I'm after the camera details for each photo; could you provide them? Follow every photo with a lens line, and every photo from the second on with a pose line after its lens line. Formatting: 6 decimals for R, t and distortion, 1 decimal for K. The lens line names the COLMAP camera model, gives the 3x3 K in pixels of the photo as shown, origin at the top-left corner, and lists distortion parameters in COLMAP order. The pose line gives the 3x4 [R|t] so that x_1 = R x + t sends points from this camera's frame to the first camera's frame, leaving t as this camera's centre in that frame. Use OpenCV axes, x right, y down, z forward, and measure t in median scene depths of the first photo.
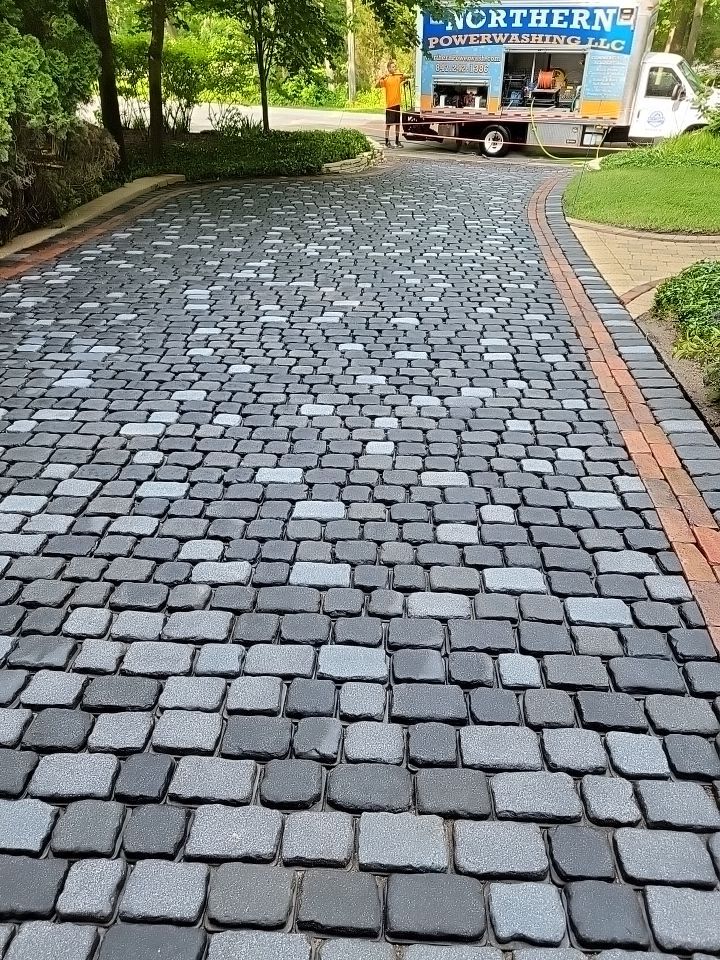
lens RADIAL K [[688.8, 0, 359.7], [0, 688.8, 479.2], [0, 0, 1]] dist [0.025649, -0.004626]
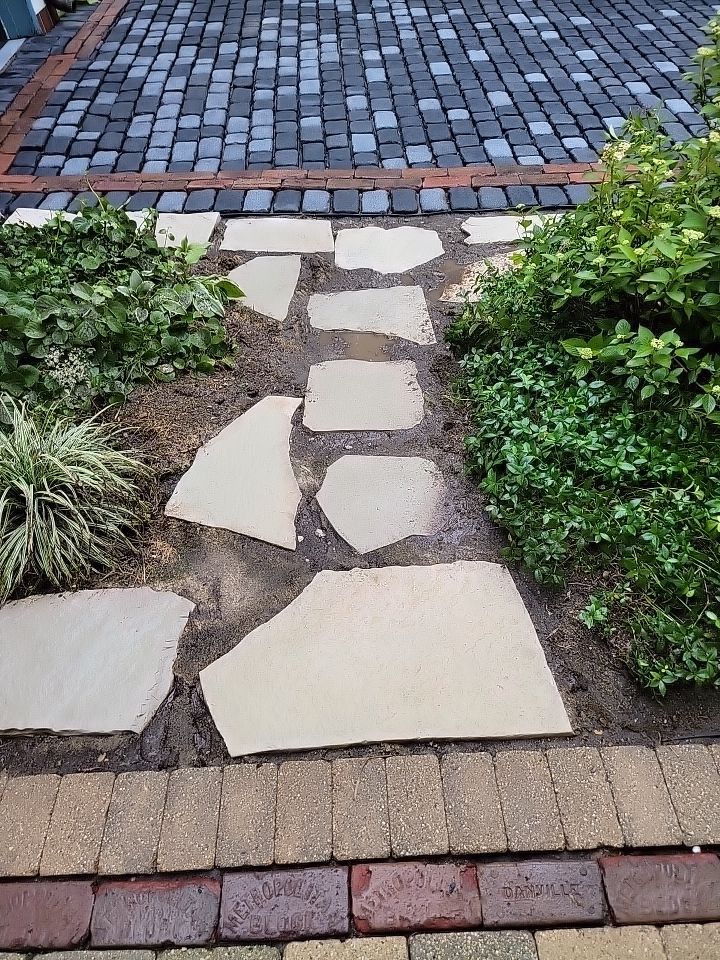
lens RADIAL K [[688.8, 0, 358.4], [0, 688.8, 481.0], [0, 0, 1]] dist [0.025649, -0.004626]
pose [[0.088924, 0.736930, -0.670095, 2.069094], [-0.483401, 0.620147, 0.617852, -0.320943], [0.870871, 0.268983, 0.411379, 0.562120]]
